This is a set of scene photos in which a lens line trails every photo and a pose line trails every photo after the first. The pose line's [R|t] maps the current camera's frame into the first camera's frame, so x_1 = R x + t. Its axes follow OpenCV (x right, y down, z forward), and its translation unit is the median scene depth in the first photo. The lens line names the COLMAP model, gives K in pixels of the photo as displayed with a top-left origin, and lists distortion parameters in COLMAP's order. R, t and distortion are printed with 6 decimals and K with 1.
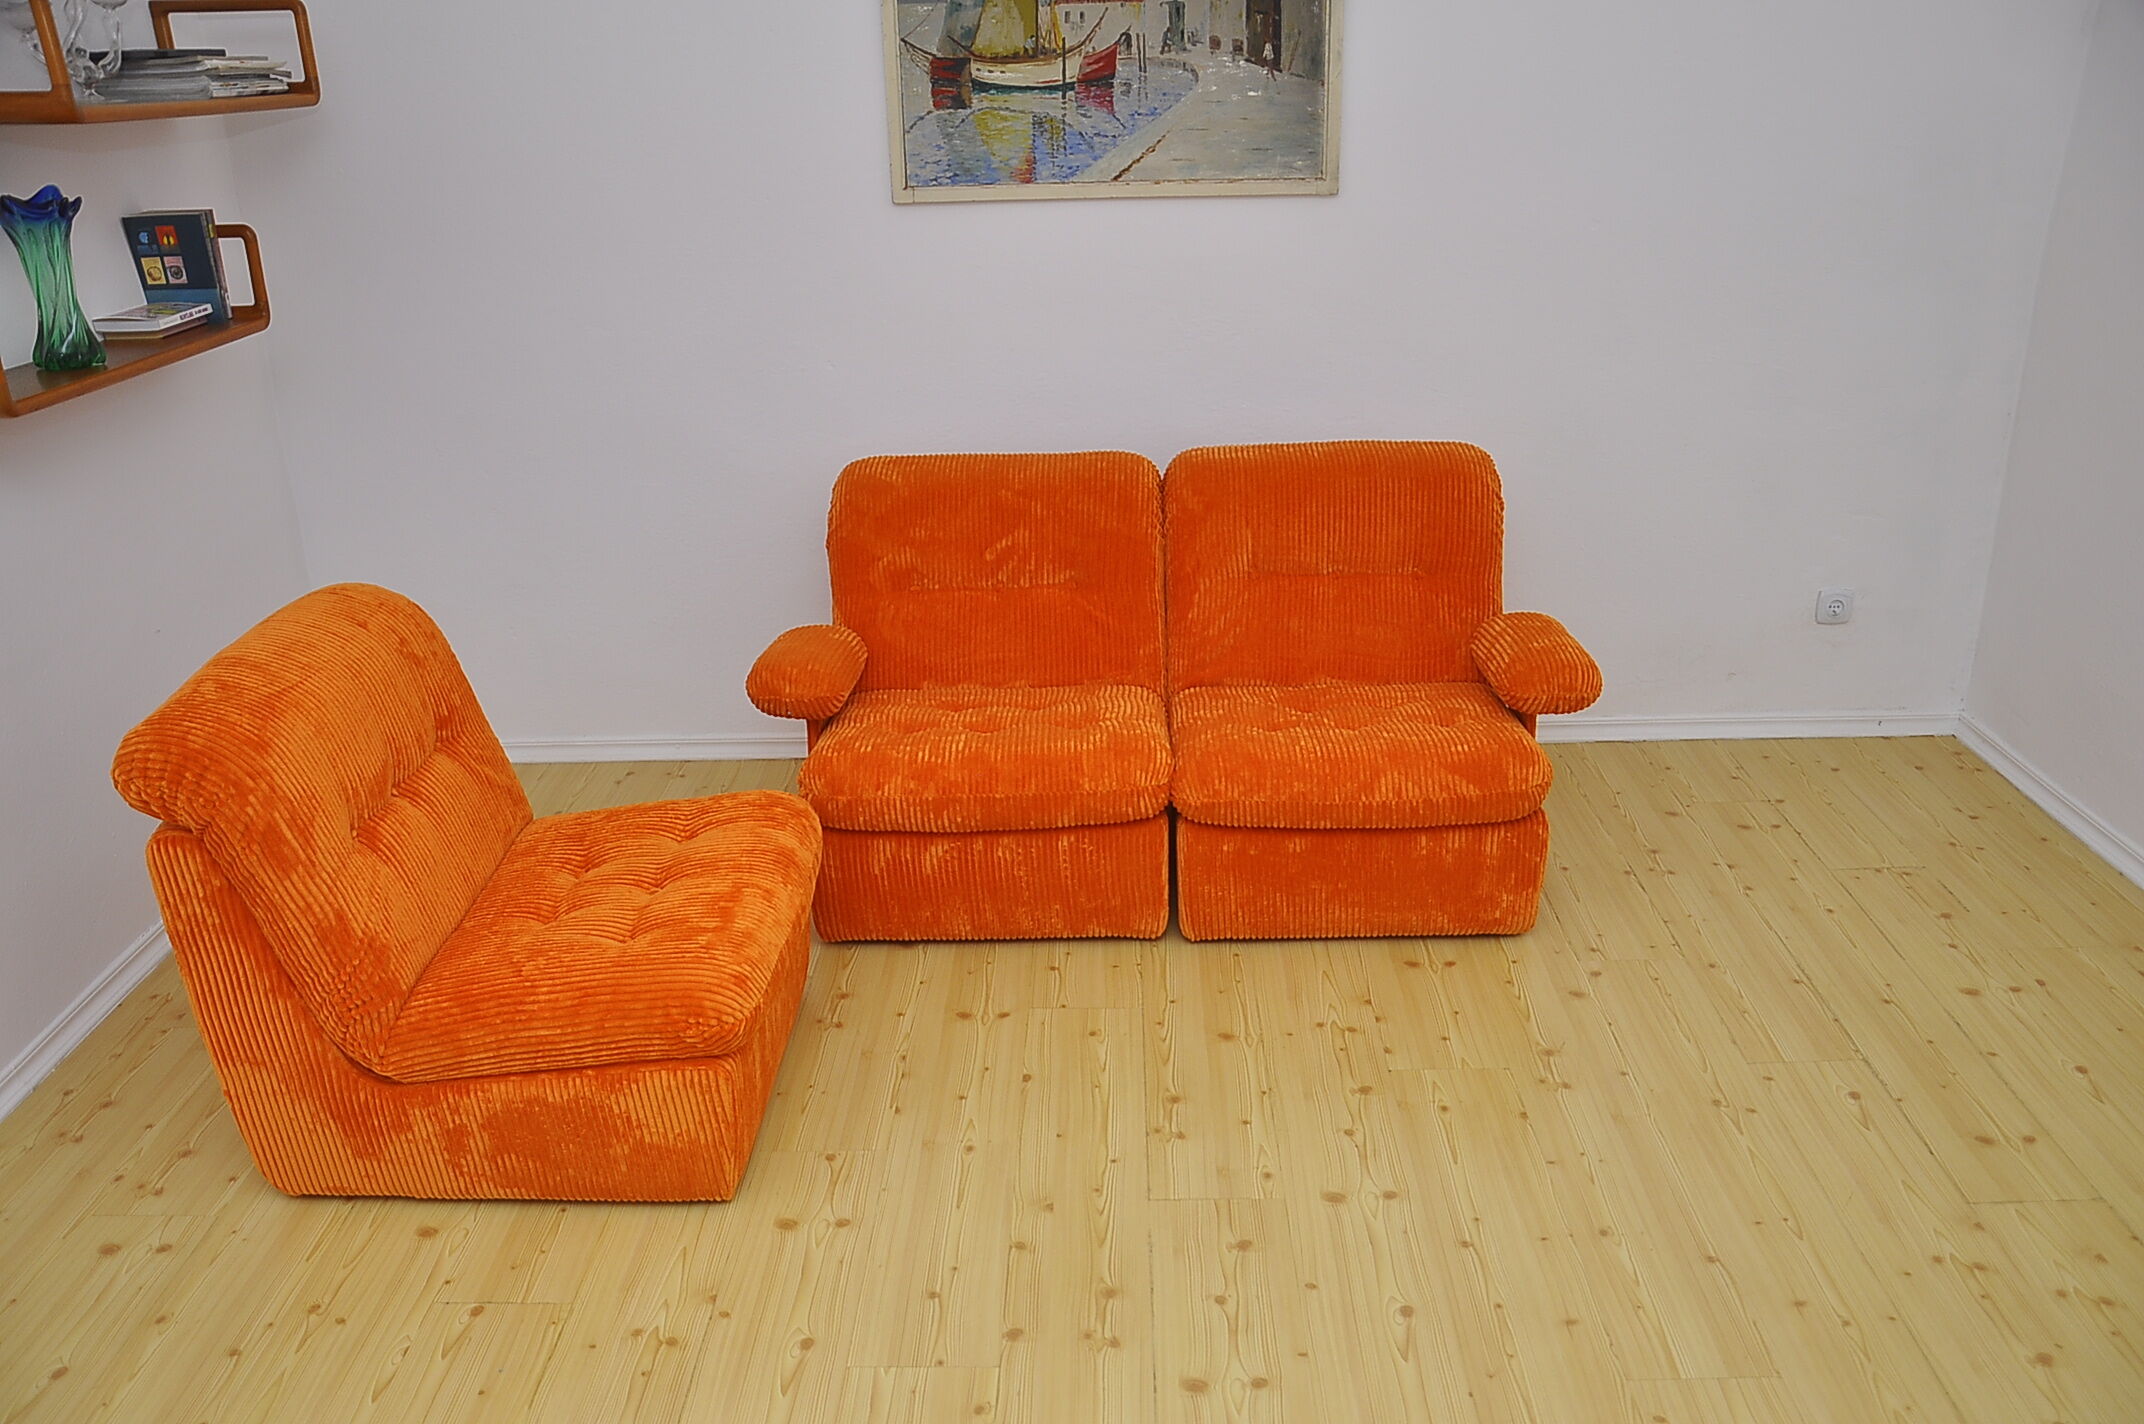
lens RADIAL K [[1770.8, 0, 1067.6], [0, 1770.8, 777.1], [0, 0, 1]] dist [-0.153692, 0.148768]
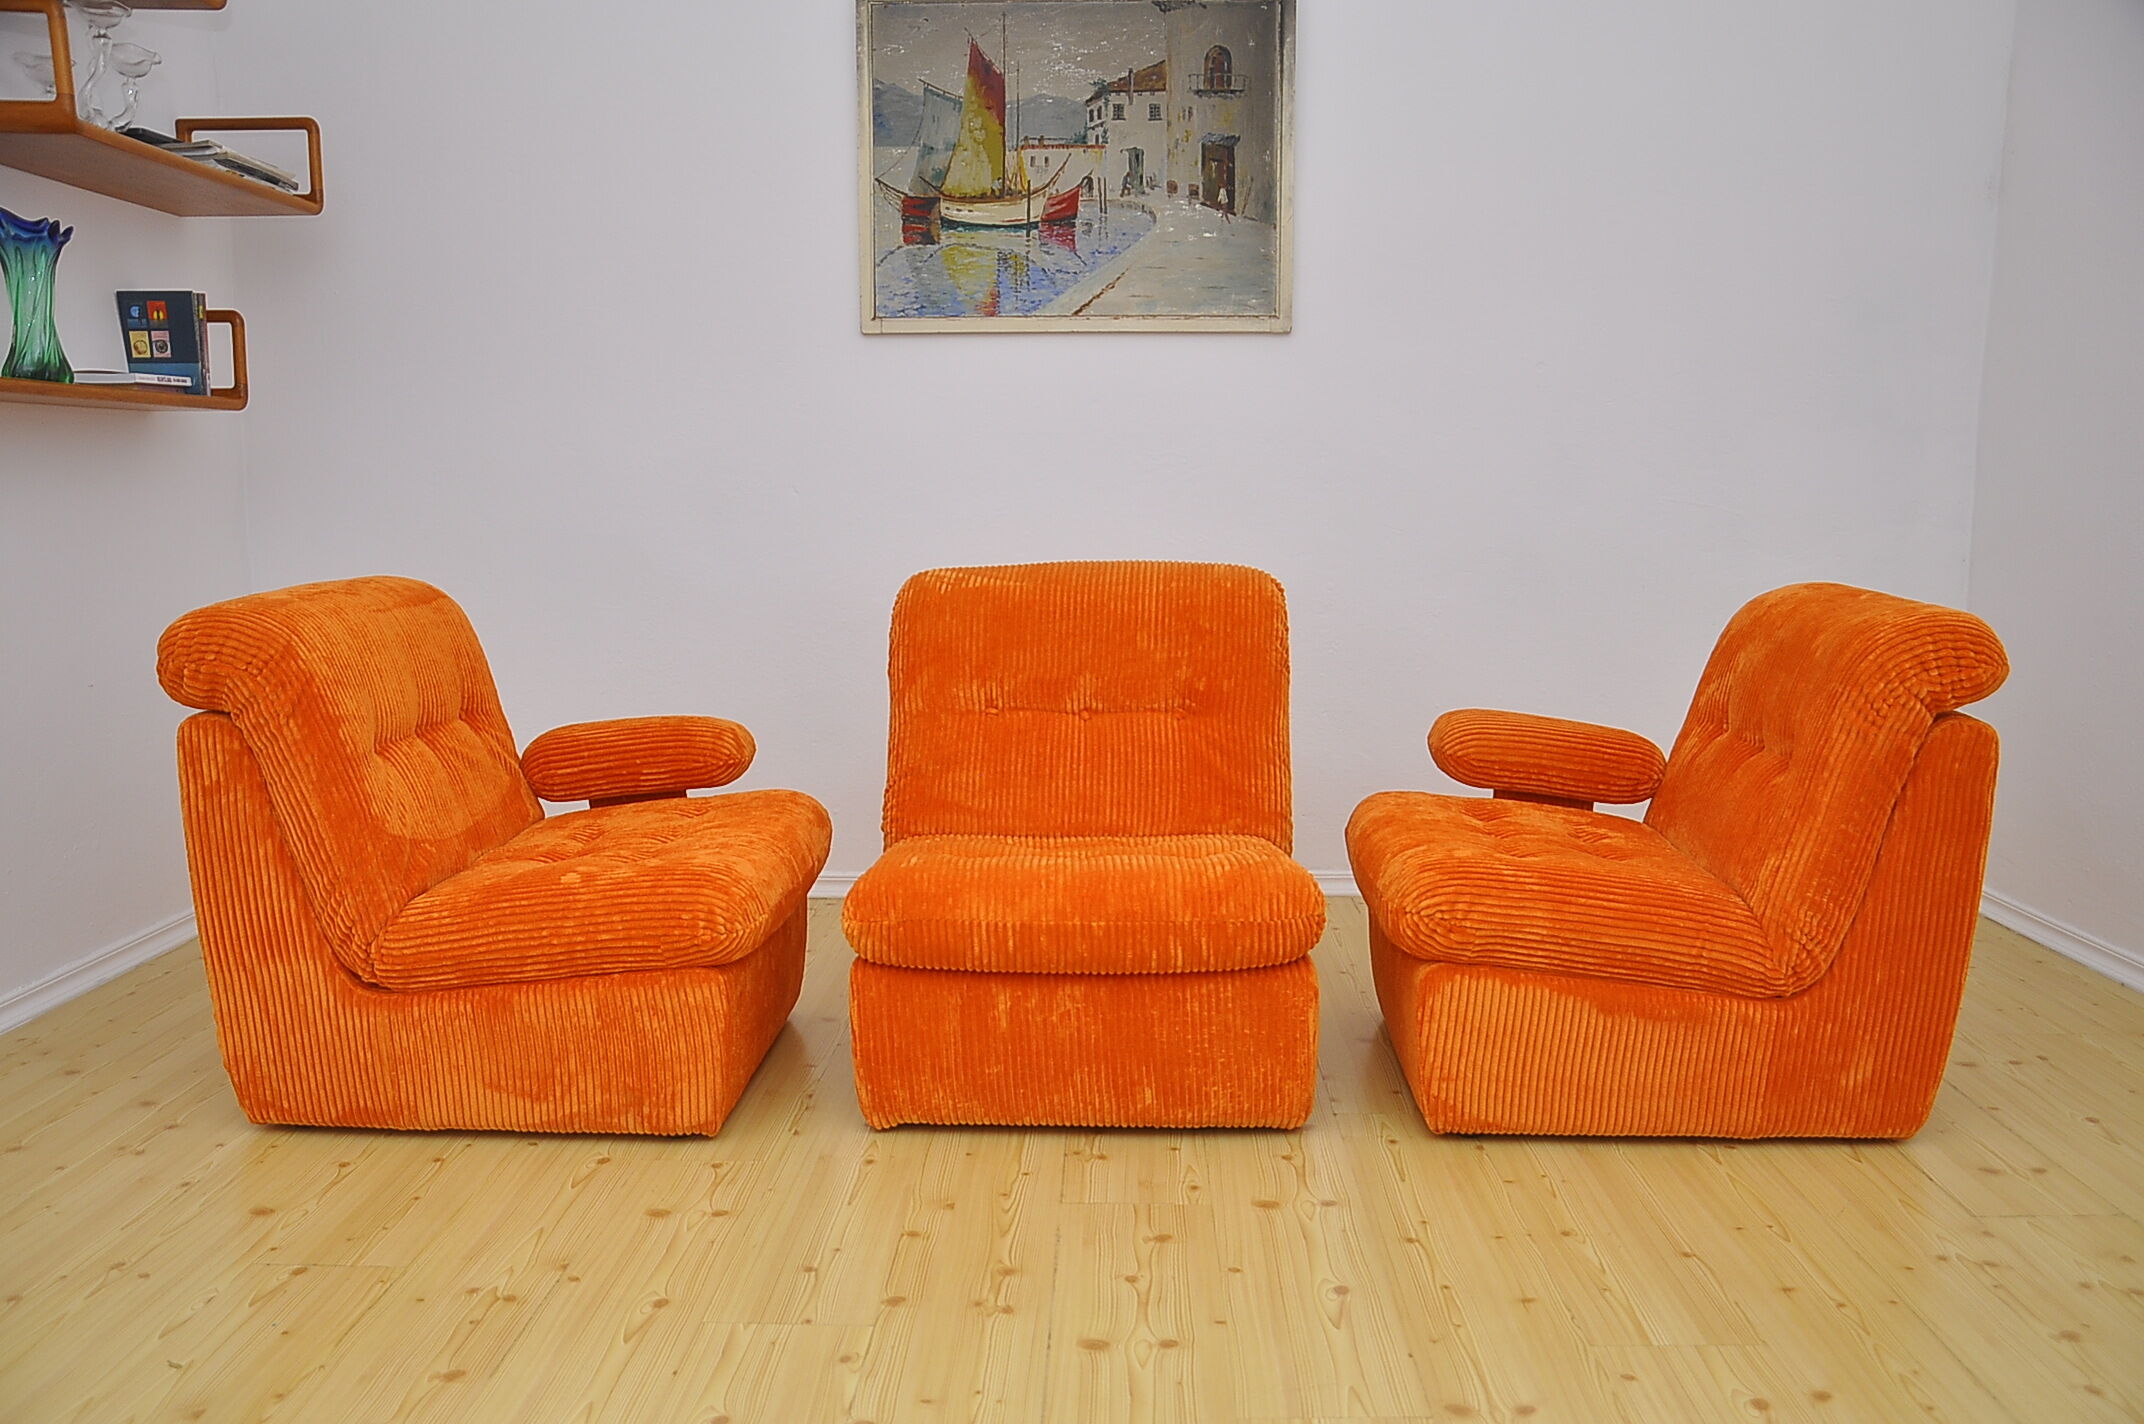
lens RADIAL K [[1784.3, 0, 1067.4], [0, 1784.3, 761.2], [0, 0, 1]] dist [-0.153725, 0.155775]
pose [[0.999687, 0.024160, -0.006472, 0.039060], [-0.025009, 0.969369, -0.244333, 0.189238], [0.000370, 0.244418, 0.969670, 0.049431]]
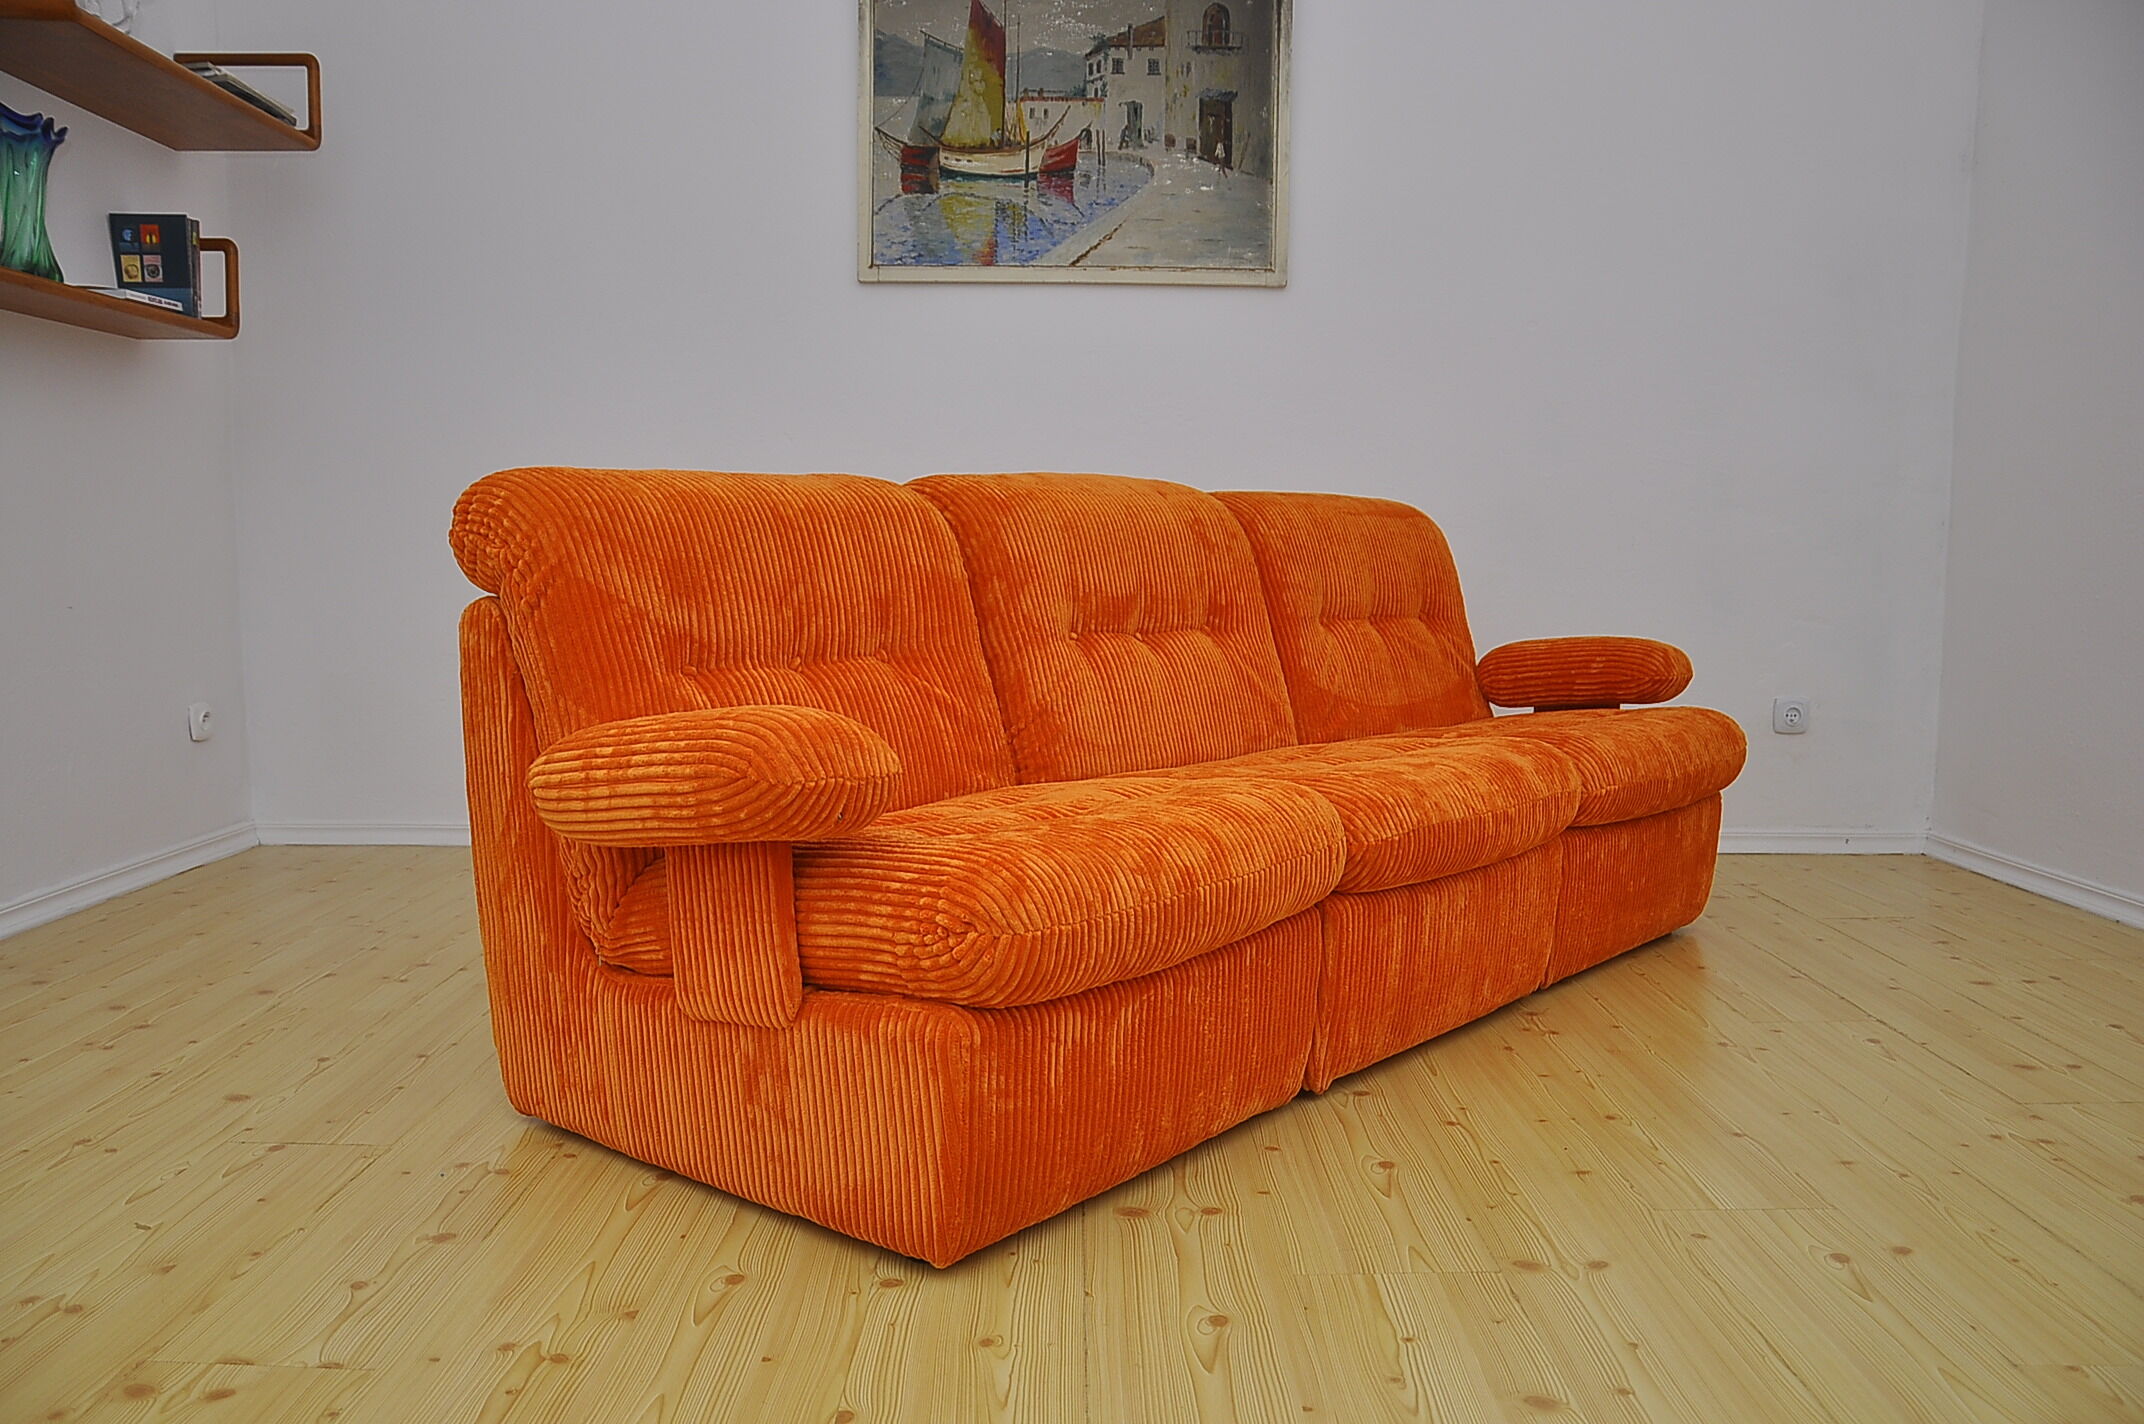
lens RADIAL K [[1728.1, 0, 1067.3], [0, 1728.1, 761.0], [0, 0, 1]] dist [-0.163480, 0.139007]
pose [[0.999228, 0.032409, 0.022188, 0.012016], [-0.024898, 0.959580, -0.280331, 0.250046], [-0.030377, 0.279563, 0.959647, 0.115257]]
